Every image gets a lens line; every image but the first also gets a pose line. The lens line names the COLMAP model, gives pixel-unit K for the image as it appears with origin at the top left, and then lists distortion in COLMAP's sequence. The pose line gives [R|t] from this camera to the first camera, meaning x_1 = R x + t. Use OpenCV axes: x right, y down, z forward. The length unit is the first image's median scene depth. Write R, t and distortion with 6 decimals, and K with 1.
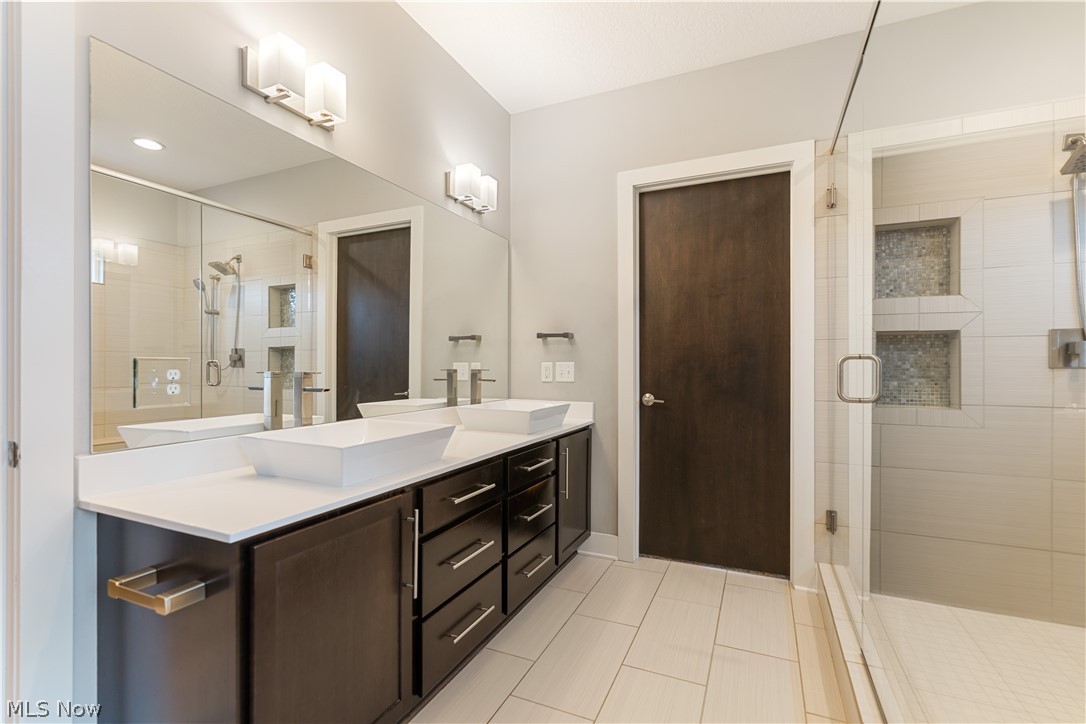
lens RADIAL K [[495.5, 0, 542.7], [0, 495.5, 360.6], [0, 0, 1]] dist [0.003856, 0.000872]
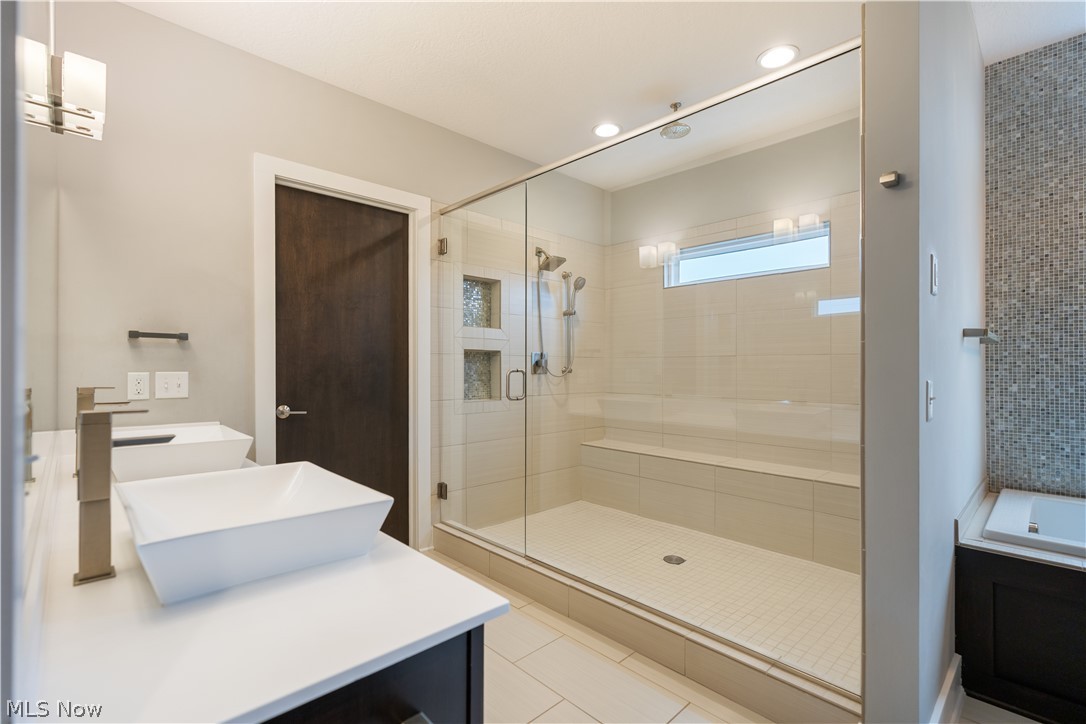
lens RADIAL K [[495.5, 0, 541.6], [0, 495.5, 365.2], [0, 0, 1]] dist [0.003856, 0.000872]
pose [[0.379301, 0.008483, 0.925234, -0.536832], [0.002199, 0.999947, -0.010070, 0.002698], [-0.925271, 0.005854, 0.379263, 0.247047]]
